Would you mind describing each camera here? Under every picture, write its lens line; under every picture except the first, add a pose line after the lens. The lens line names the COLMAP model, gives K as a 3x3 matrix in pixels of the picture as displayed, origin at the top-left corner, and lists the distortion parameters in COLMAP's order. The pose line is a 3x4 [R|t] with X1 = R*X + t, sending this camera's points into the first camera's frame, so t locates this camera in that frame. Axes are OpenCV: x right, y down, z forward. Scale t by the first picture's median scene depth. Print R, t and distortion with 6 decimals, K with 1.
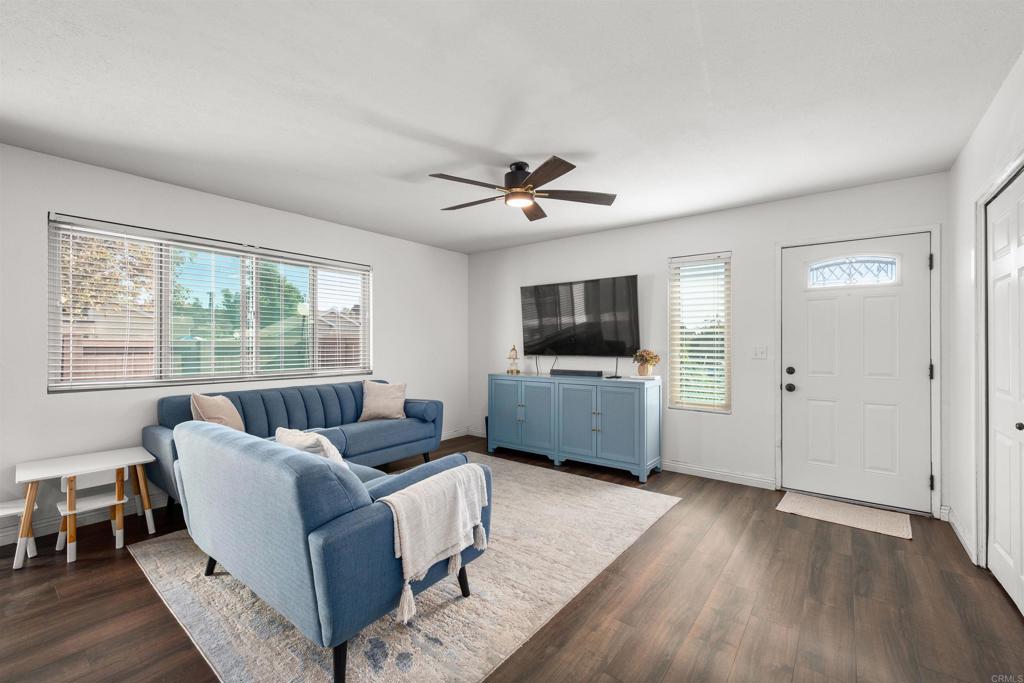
lens RADIAL K [[430.5, 0, 511.9], [0, 430.5, 340.7], [0, 0, 1]] dist [0.006517, -0.000646]
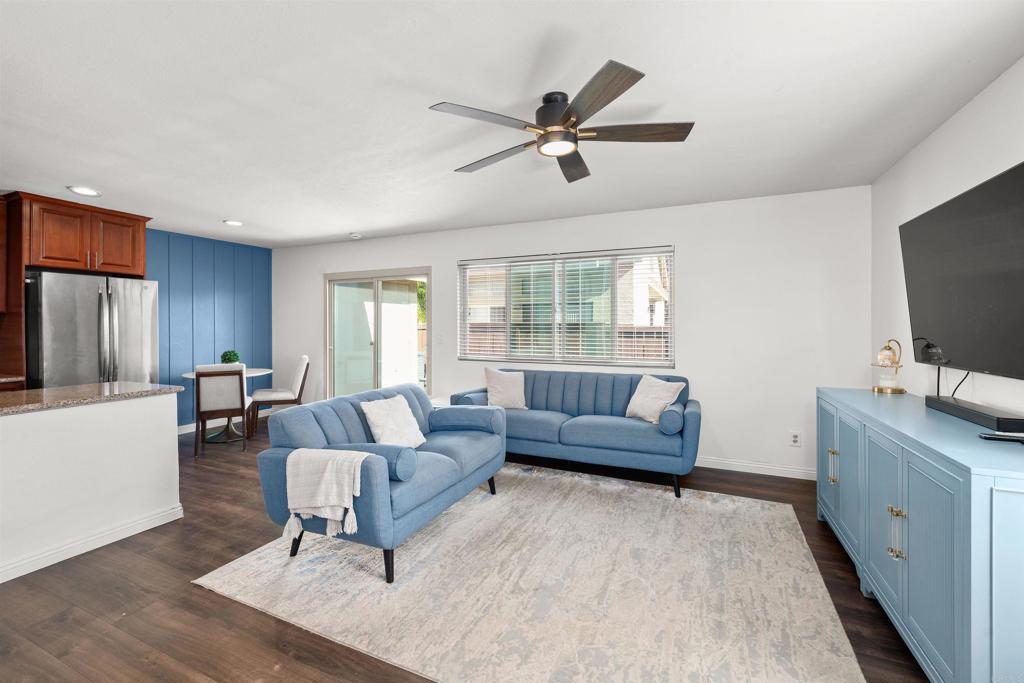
lens RADIAL K [[430.5, 0, 516.6], [0, 430.5, 325.9], [0, 0, 1]] dist [0.006517, -0.000646]
pose [[0.241593, 0.000916, -0.970377, 0.512079], [0.009663, 0.999948, 0.003350, -0.017277], [0.970330, -0.010186, 0.241571, 0.544735]]
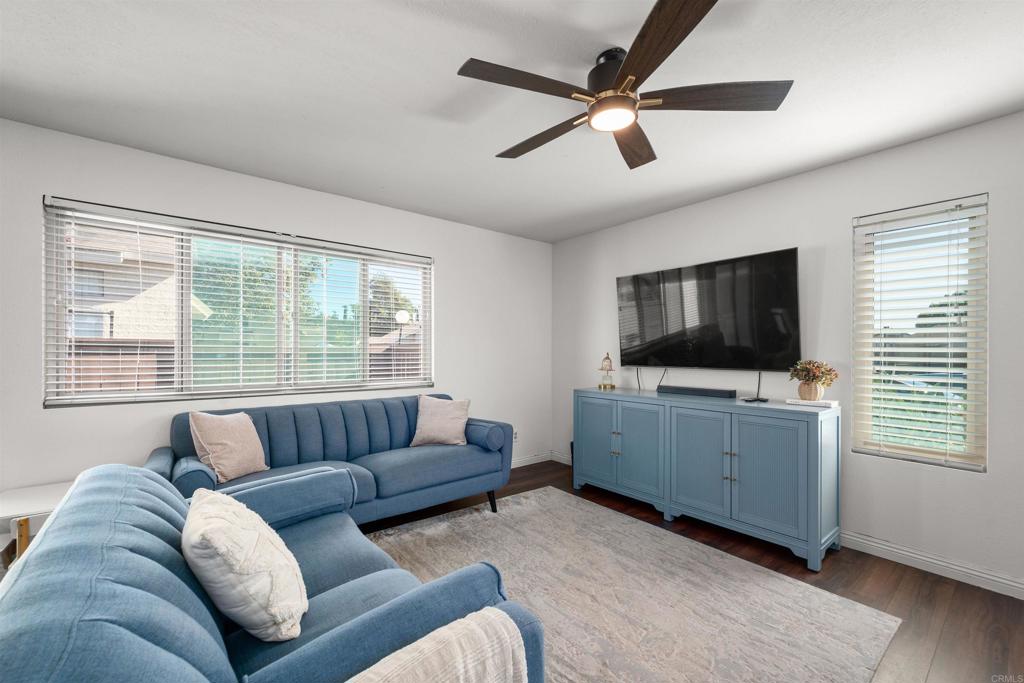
lens RADIAL K [[416.0, 0, 509.9], [0, 416.0, 349.2], [0, 0, 1]] dist [0.003699, 0.000819]
pose [[0.972229, 0.002093, -0.234022, 0.011082], [-0.001204, 0.999992, 0.003942, 0.001174], [0.234028, -0.003551, 0.972223, 0.281472]]
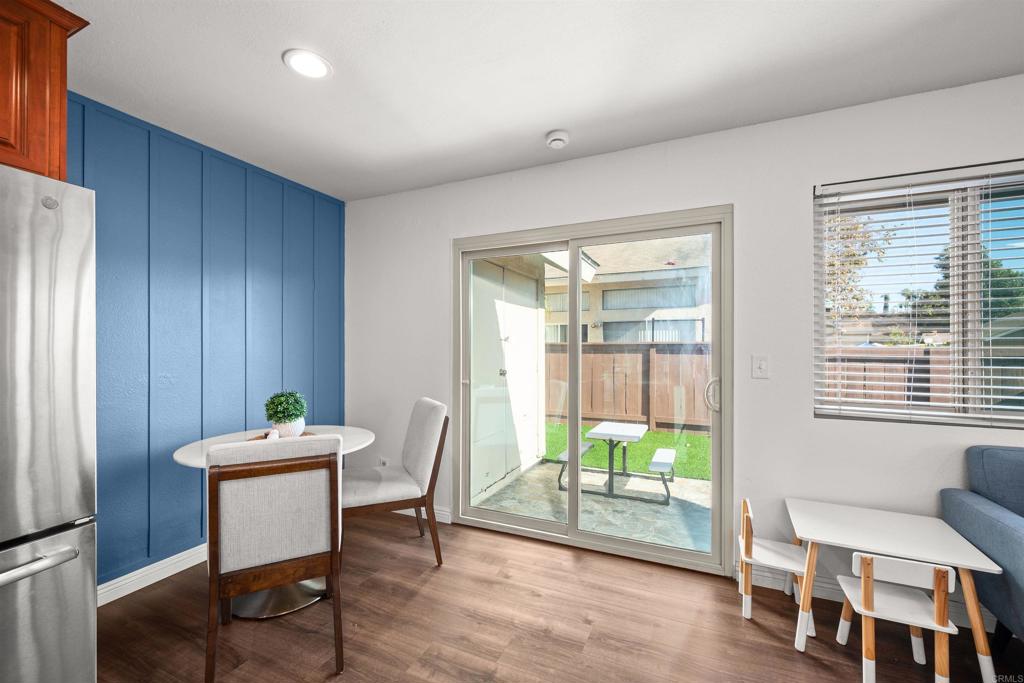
lens RADIAL K [[416.0, 0, 514.8], [0, 416.0, 350.6], [0, 0, 1]] dist [0.003699, 0.000819]
pose [[0.237111, 0.002324, -0.971480, -0.315906], [0.005525, 0.999978, 0.003741, -0.003139], [0.971467, -0.006254, 0.237092, 0.199097]]
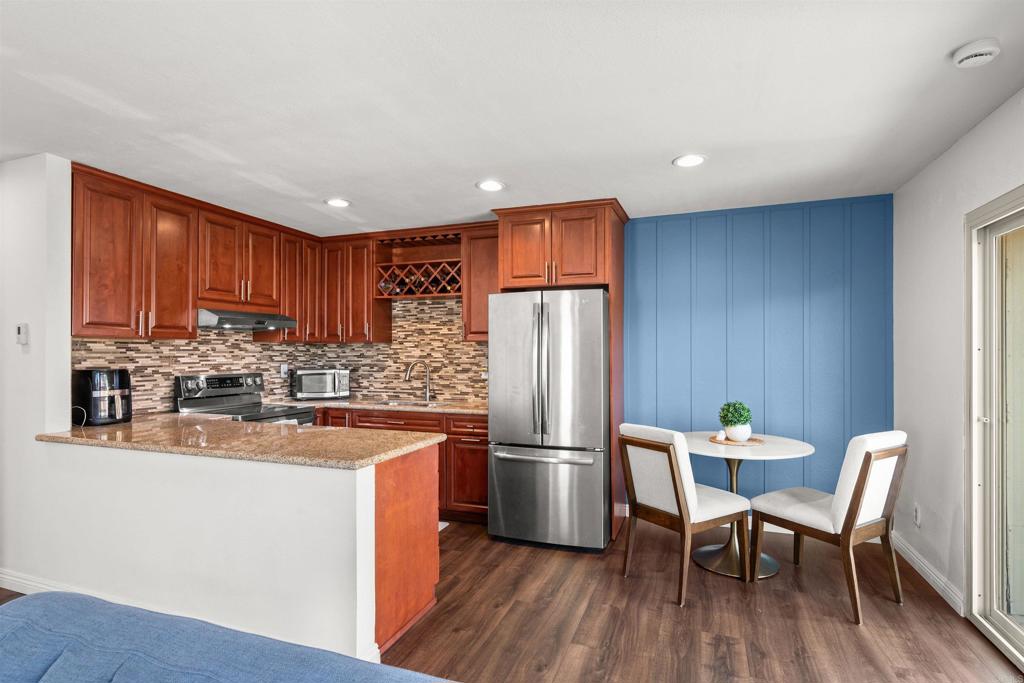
lens RADIAL K [[501.4, 0, 516.0], [0, 501.4, 352.1], [0, 0, 1]] dist [-0.011830, -0.000331]
pose [[-0.951196, -0.001647, -0.308584, -0.333926], [0.001681, 0.999943, -0.010517, -0.020664], [0.308583, -0.010522, -0.951139, 0.677589]]
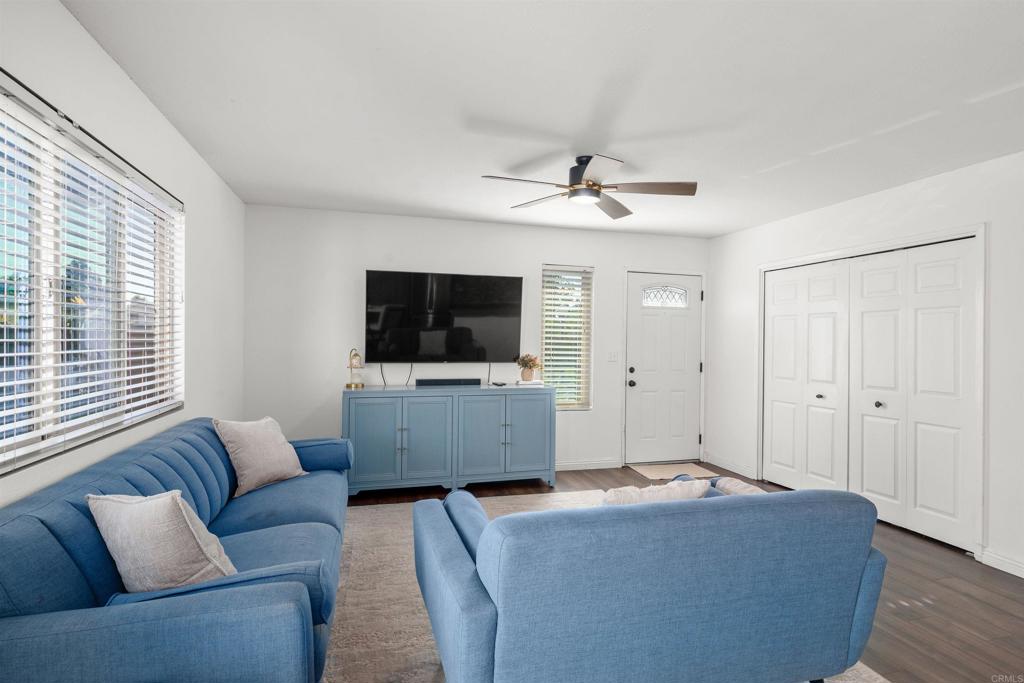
lens RADIAL K [[518.5, 0, 518.4], [0, 518.5, 340.9], [0, 0, 1]] dist [0.003842, 0.000276]
pose [[0.587374, 0.002700, 0.809311, -0.684836], [-0.019125, 0.999762, 0.010544, -0.022861], [-0.809090, -0.021671, 0.587285, 0.333376]]
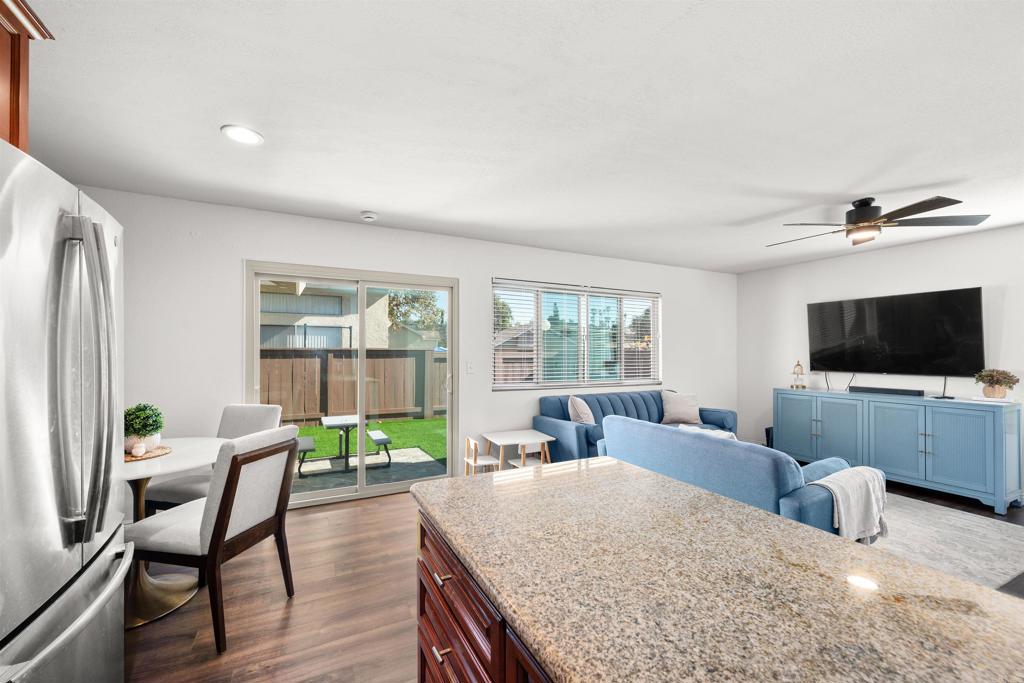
lens RADIAL K [[416.0, 0, 507.7], [0, 416.0, 347.9], [0, 0, 1]] dist [0.003699, 0.000819]
pose [[0.902992, -0.001732, -0.429654, -0.244976], [0.000548, 0.999996, -0.002880, -0.022915], [0.429658, 0.002366, 0.902989, -0.244677]]
